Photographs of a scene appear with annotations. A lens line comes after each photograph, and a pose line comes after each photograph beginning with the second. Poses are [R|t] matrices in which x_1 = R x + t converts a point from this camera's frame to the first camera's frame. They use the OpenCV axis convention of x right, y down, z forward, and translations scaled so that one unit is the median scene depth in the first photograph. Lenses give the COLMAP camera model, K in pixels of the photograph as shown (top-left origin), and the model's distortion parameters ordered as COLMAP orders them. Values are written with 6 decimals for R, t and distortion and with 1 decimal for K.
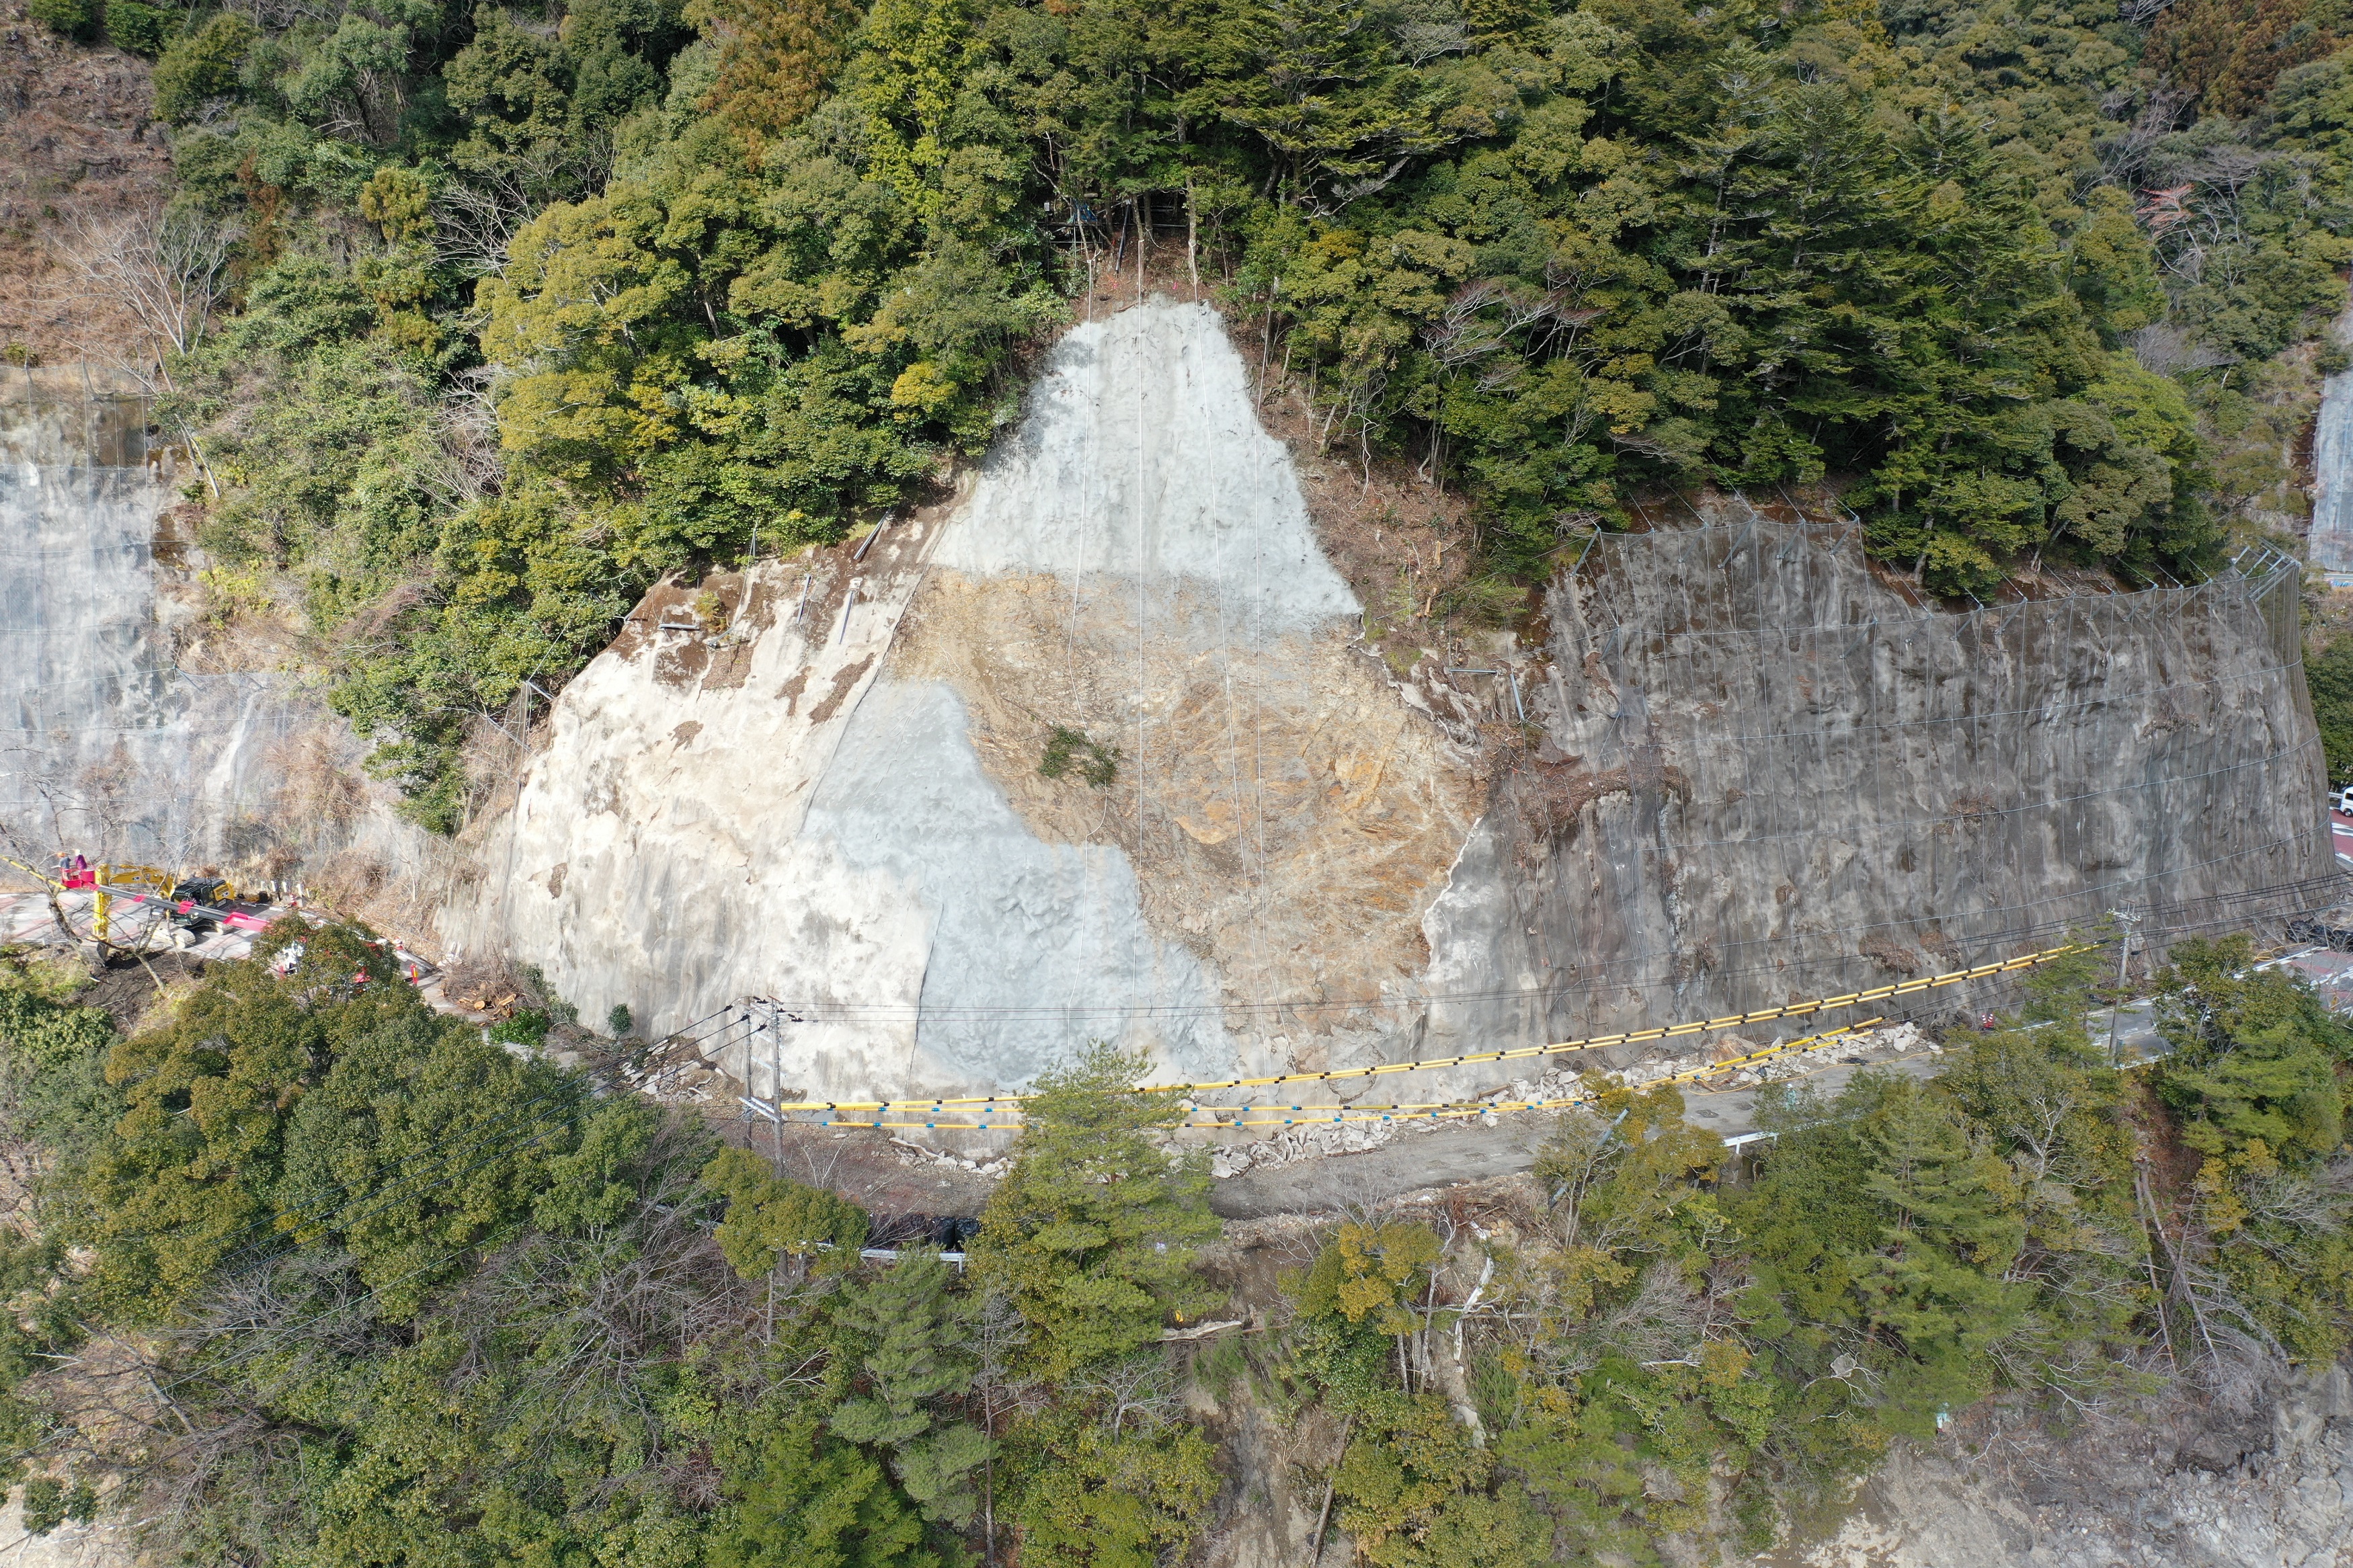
lens RADIAL K [[1860.5, 0, 1170.7], [0, 1860.5, 782.5], [0, 0, 1]] dist [-0.003587, 0.004774]
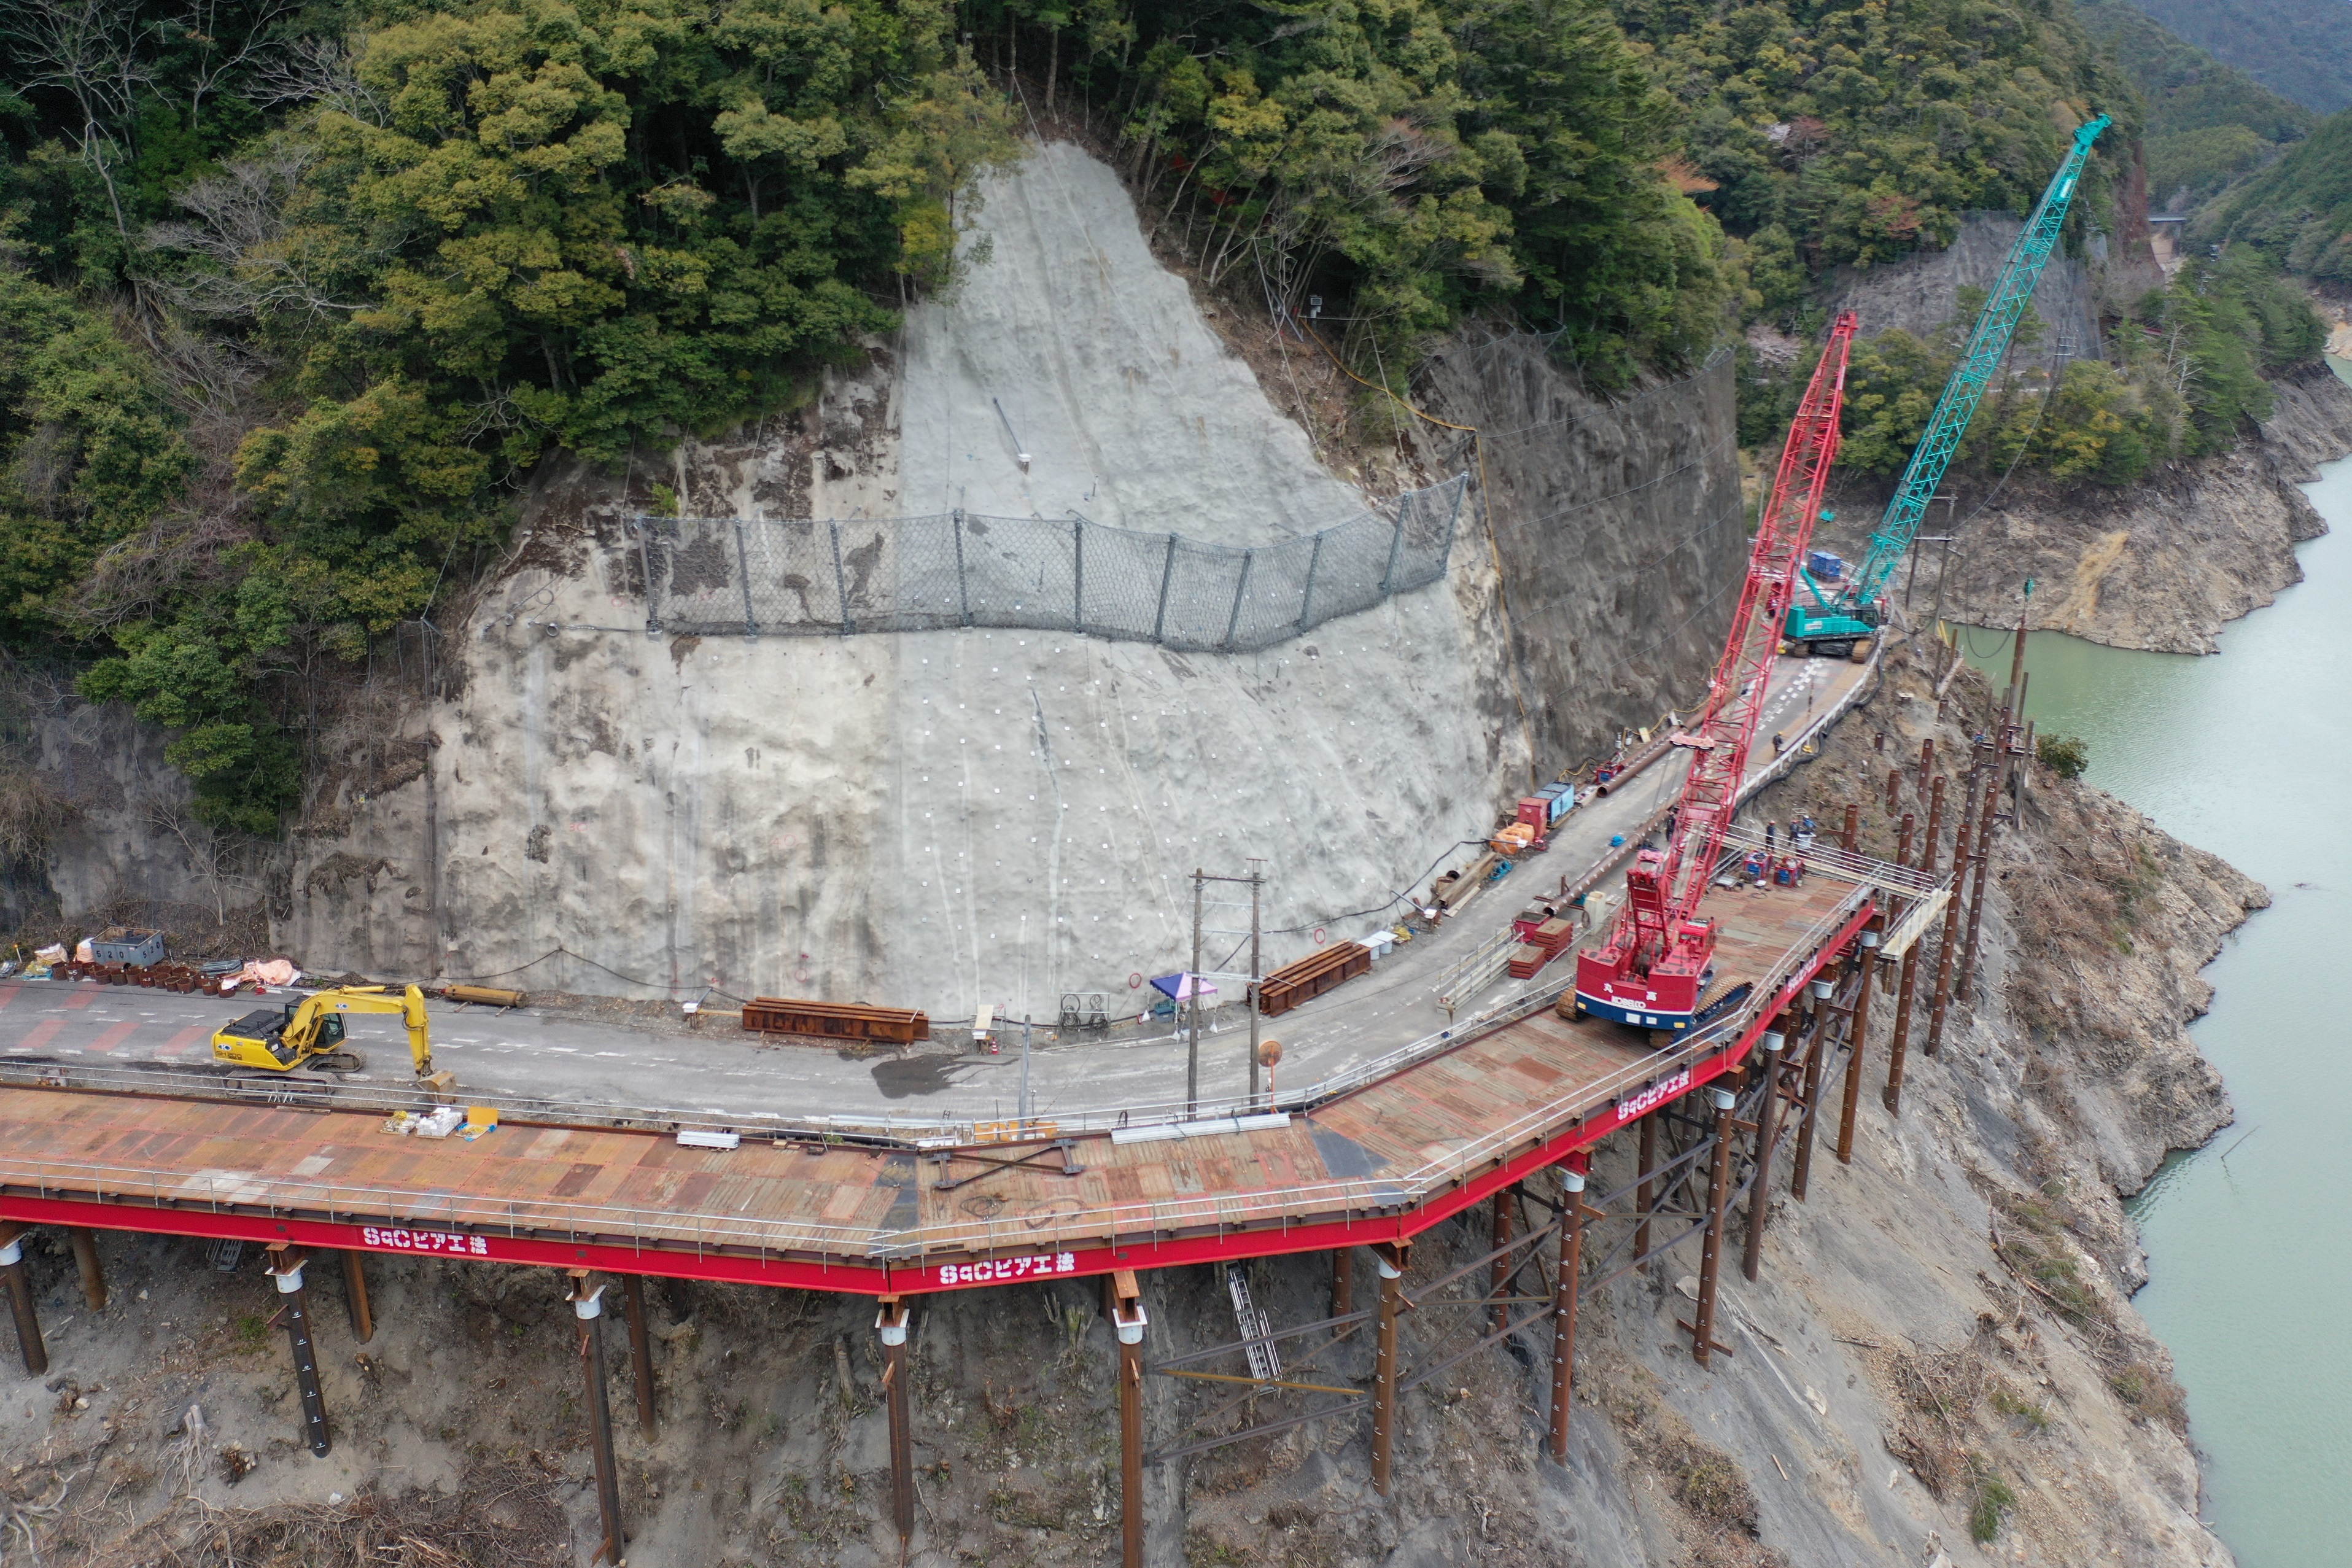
lens RADIAL K [[1849.7, 0, 1169.9], [0, 1849.7, 780.9], [0, 0, 1]] dist [-0.002161, -0.000134]
pose [[0.826308, -0.185114, 0.531929, -0.536691], [0.145278, 0.982537, 0.116251, -0.031632], [-0.544160, -0.018781, 0.838771, 0.142476]]
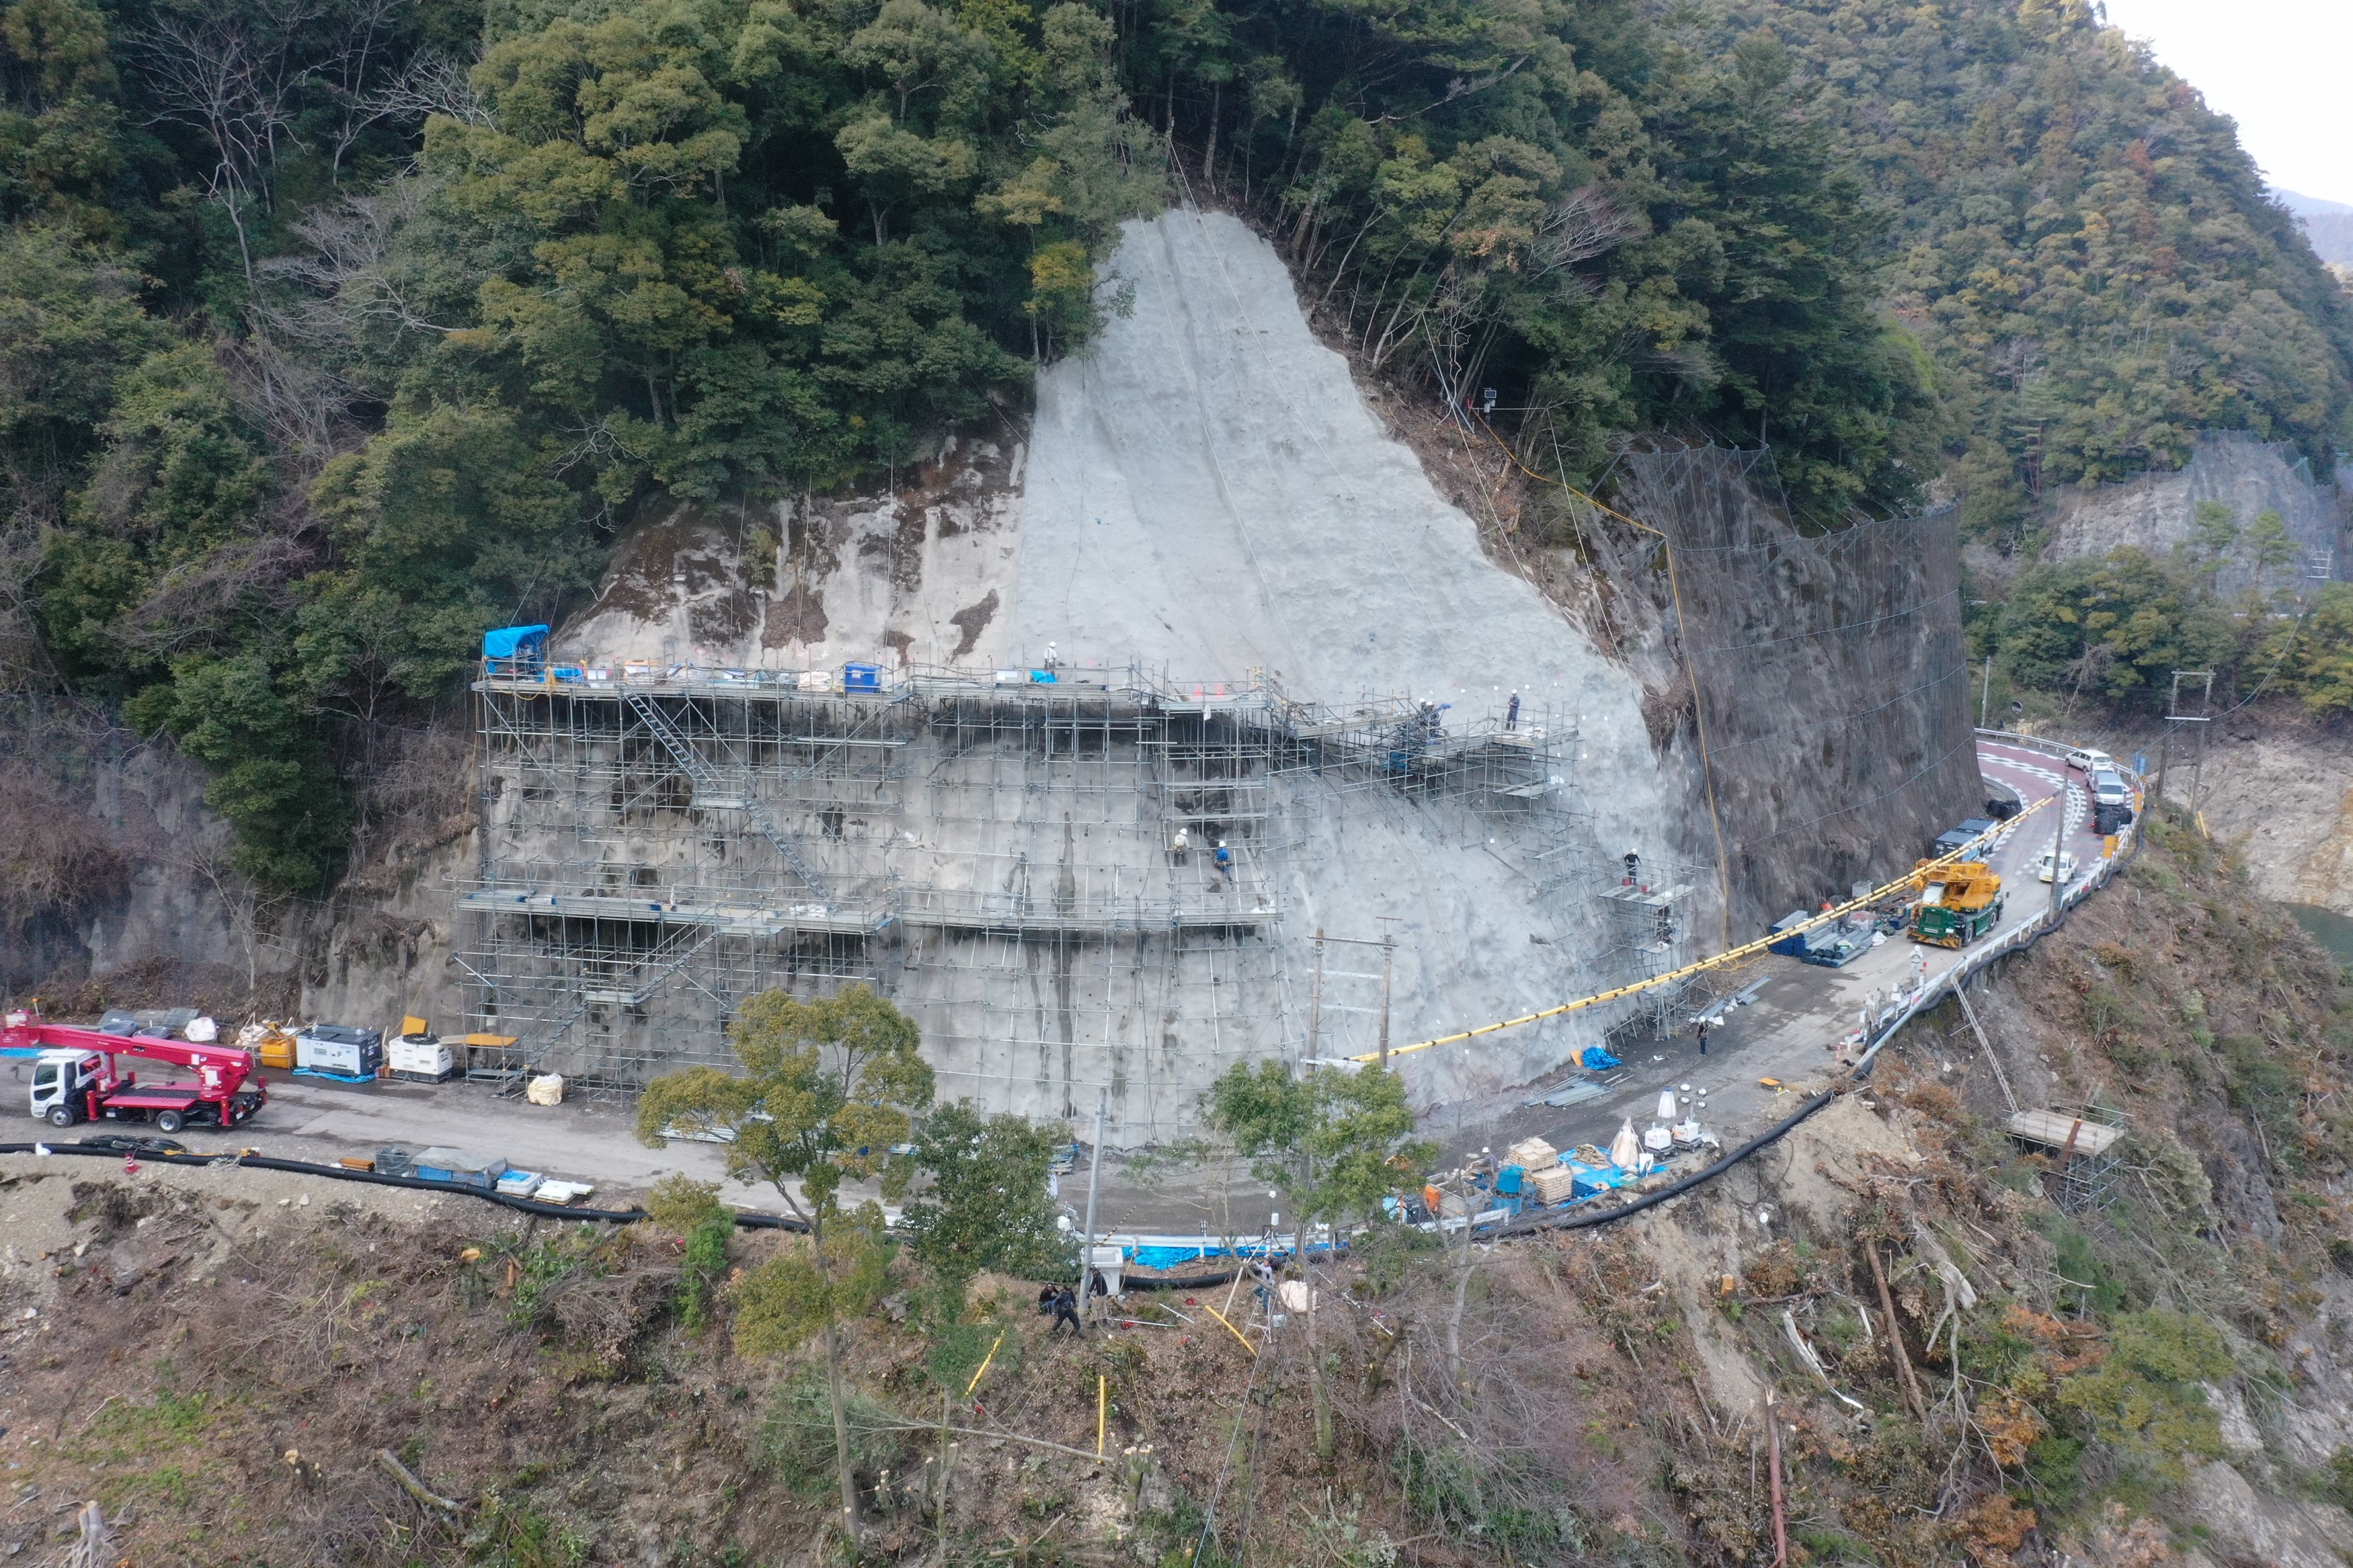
lens RADIAL K [[1864.7, 0, 1172.5], [0, 1864.7, 778.7], [0, 0, 1]] dist [0.000925, 0.004762]
pose [[0.879822, -0.080320, 0.468468, -0.475556], [0.107813, 0.993652, -0.032117, 0.049815], [-0.462915, 0.078764, 0.882896, 0.218447]]
